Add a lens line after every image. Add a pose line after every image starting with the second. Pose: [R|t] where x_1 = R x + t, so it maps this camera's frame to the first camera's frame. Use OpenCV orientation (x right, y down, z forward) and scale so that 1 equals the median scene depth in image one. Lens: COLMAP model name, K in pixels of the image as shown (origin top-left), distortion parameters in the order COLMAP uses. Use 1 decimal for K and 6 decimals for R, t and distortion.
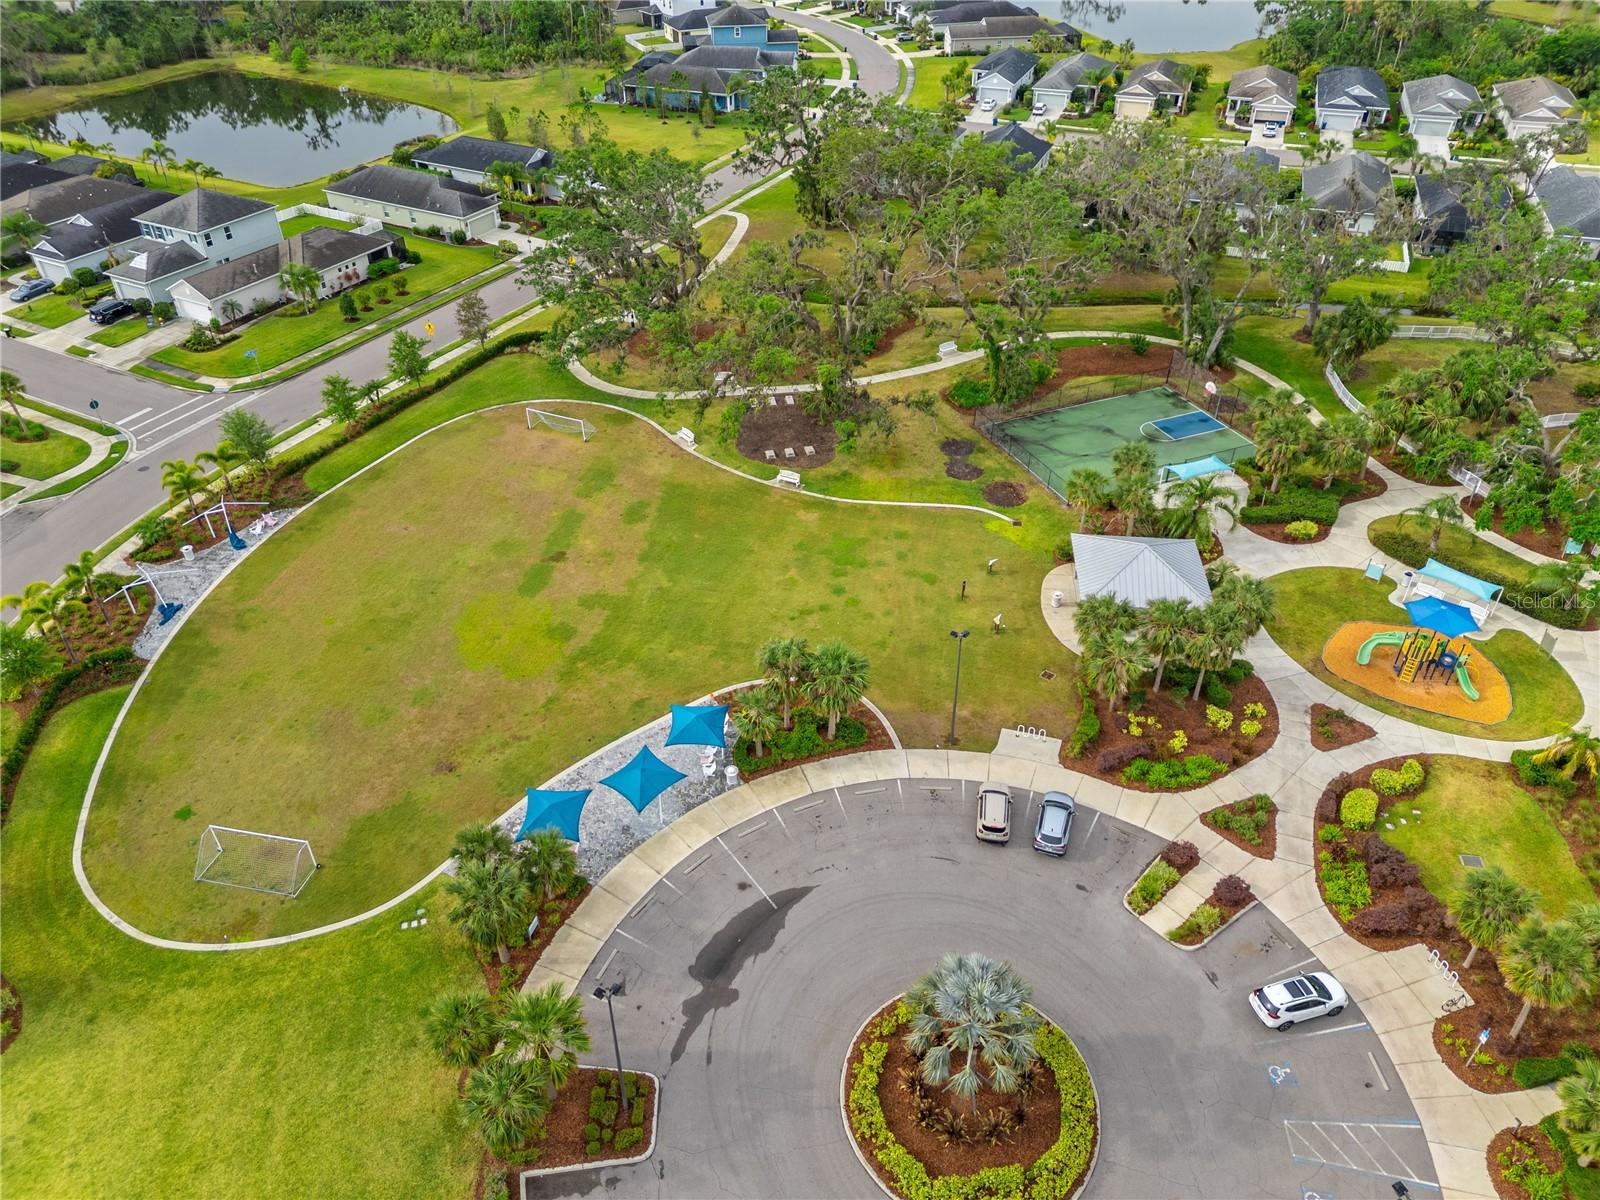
lens RADIAL K [[1159.2, 0, 776.2], [0, 1159.2, 634.9], [0, 0, 1]] dist [0.013818, 0.005140]
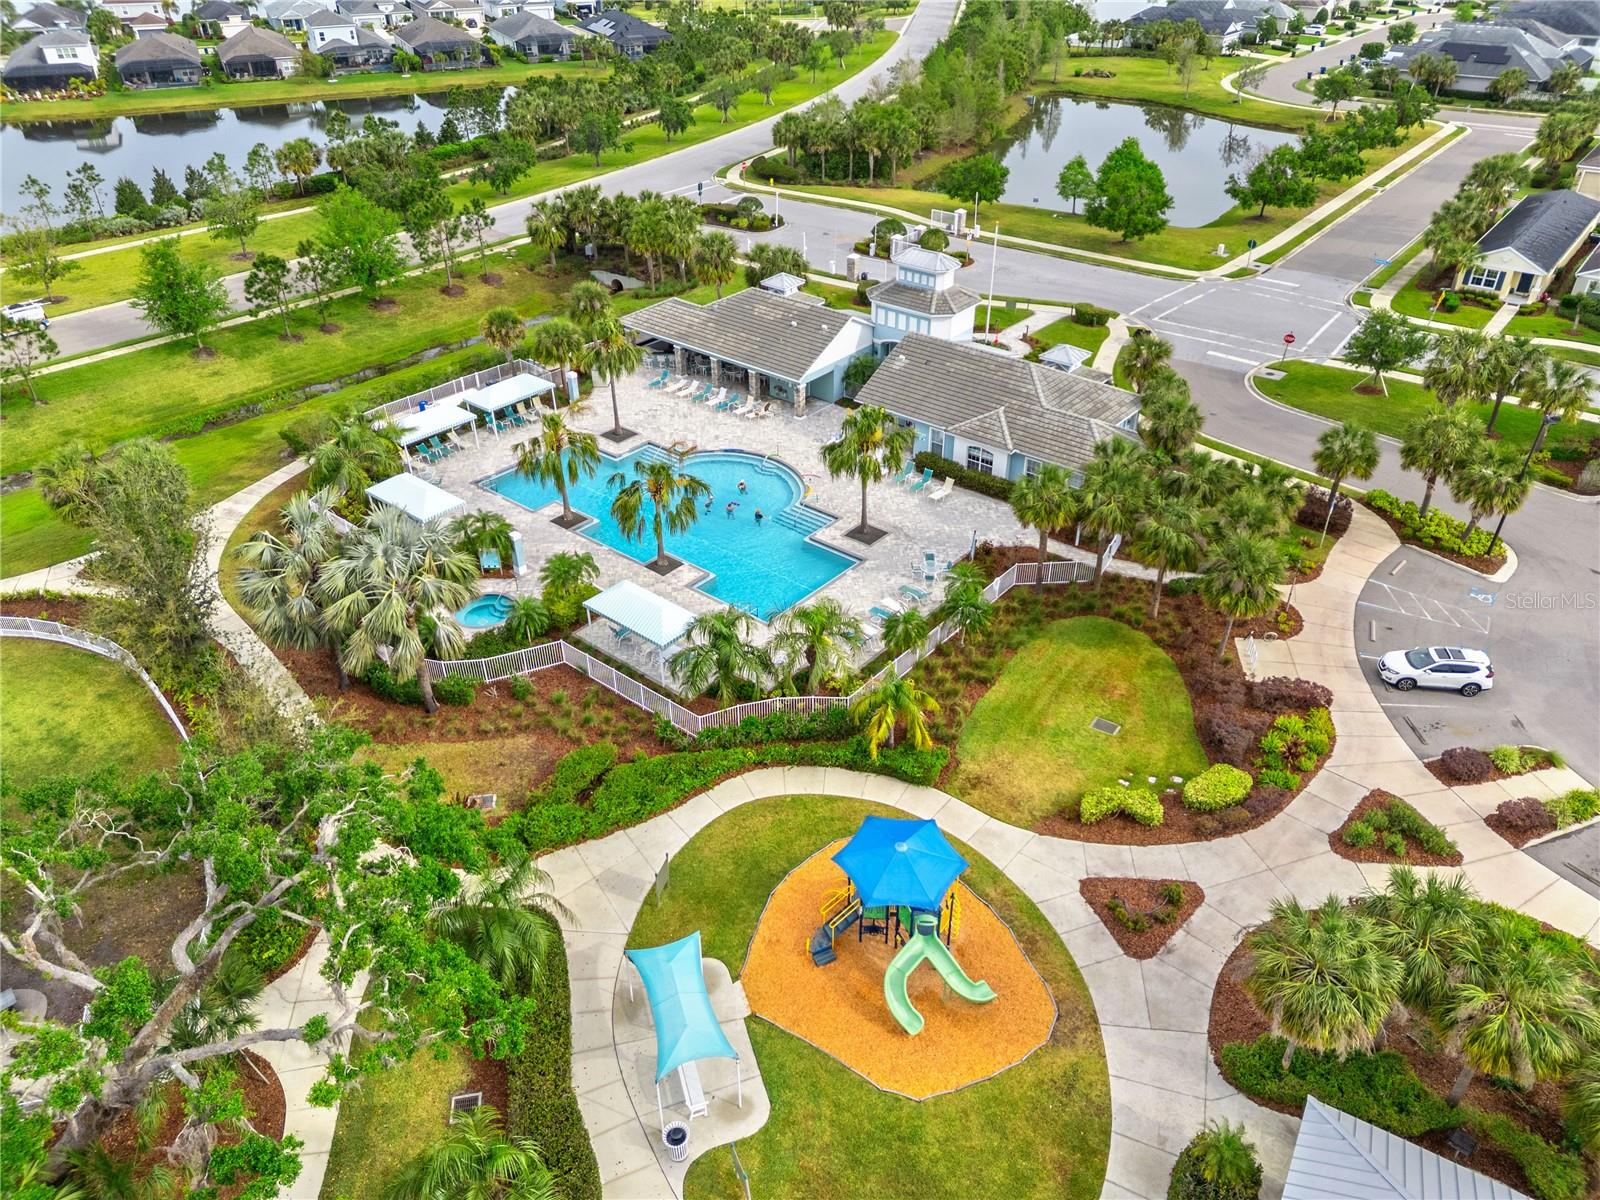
lens RADIAL K [[1115.5, 0, 800.0], [0, 1115.5, 600.0], [0, 0, 1]] dist [0.085496, -0.072761]
pose [[-0.904874, -0.227802, 0.359596, 0.464426], [0.265446, 0.358431, 0.895023, -0.542145], [-0.332778, 0.905336, -0.263866, 1.061581]]
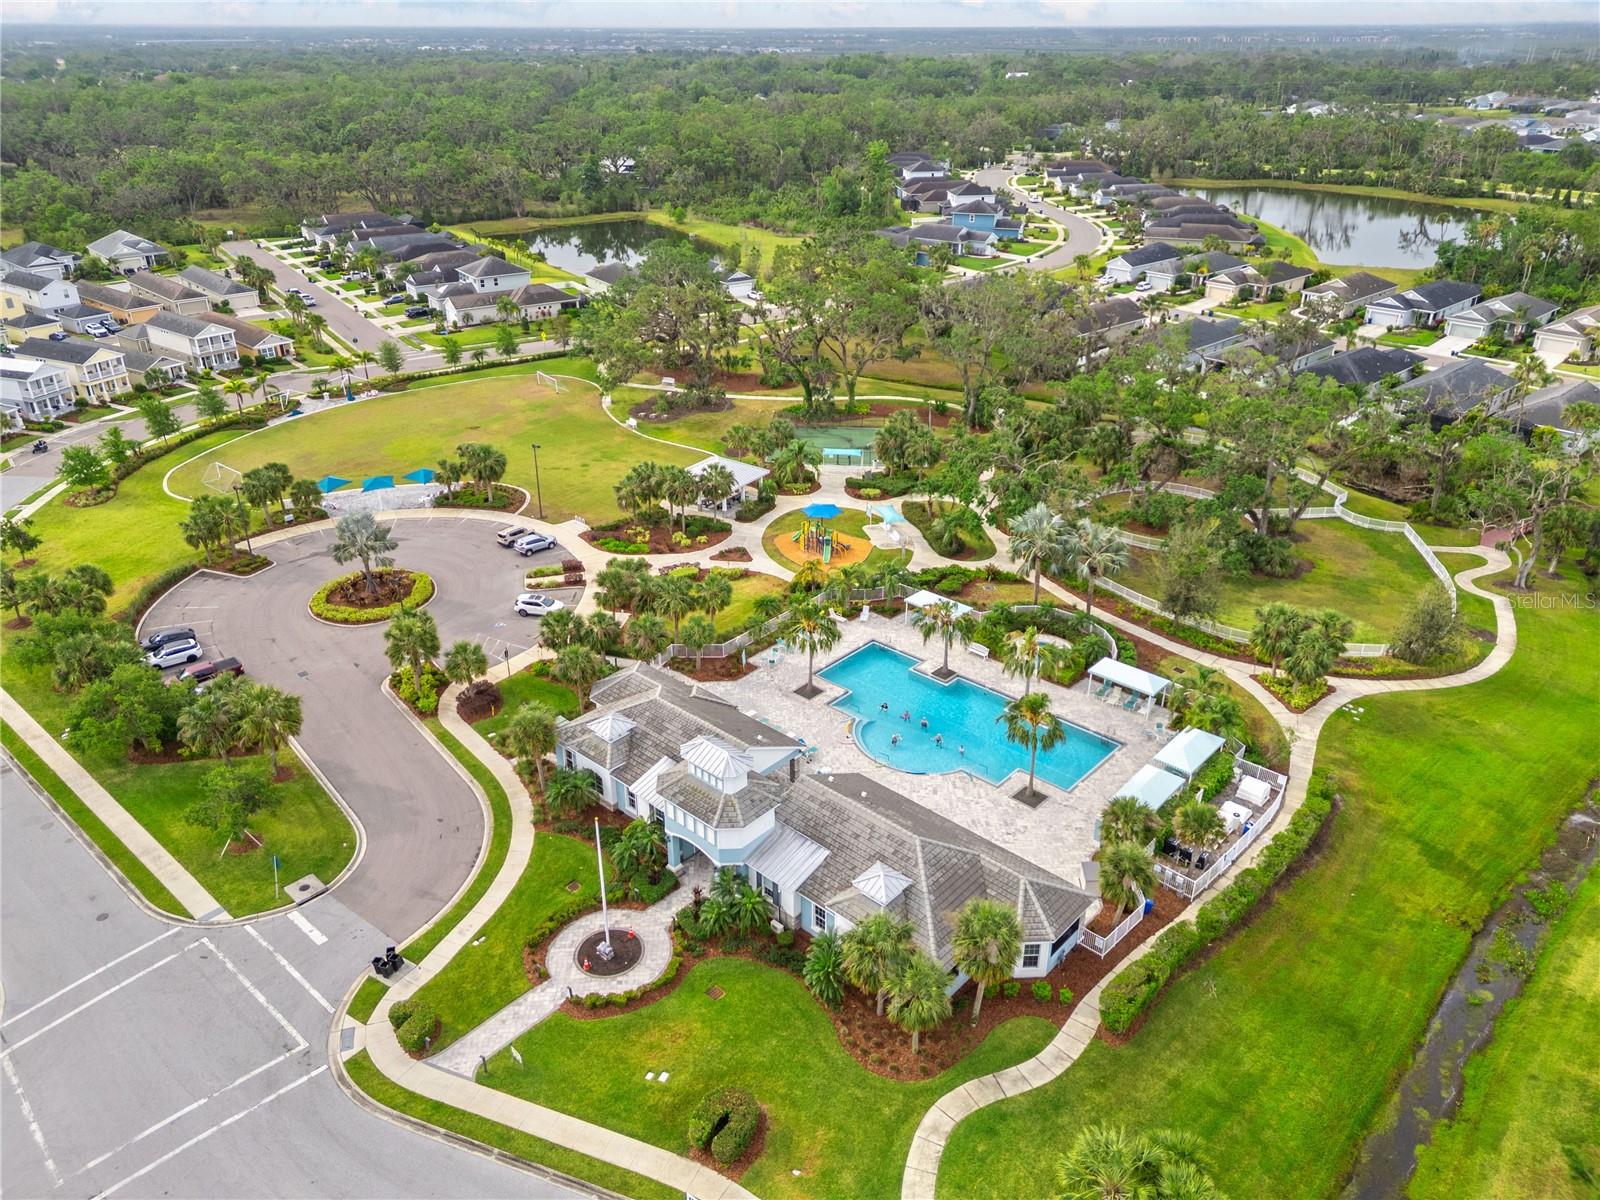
lens RADIAL K [[1151.7, 0, 795.1], [0, 1151.7, 594.4], [0, 0, 1]] dist [0.089012, -0.100442]
pose [[0.885276, 0.206452, -0.416730, 1.269951], [-0.281558, 0.951111, -0.126935, 0.321581], [0.370151, 0.229706, 0.900124, -0.474090]]
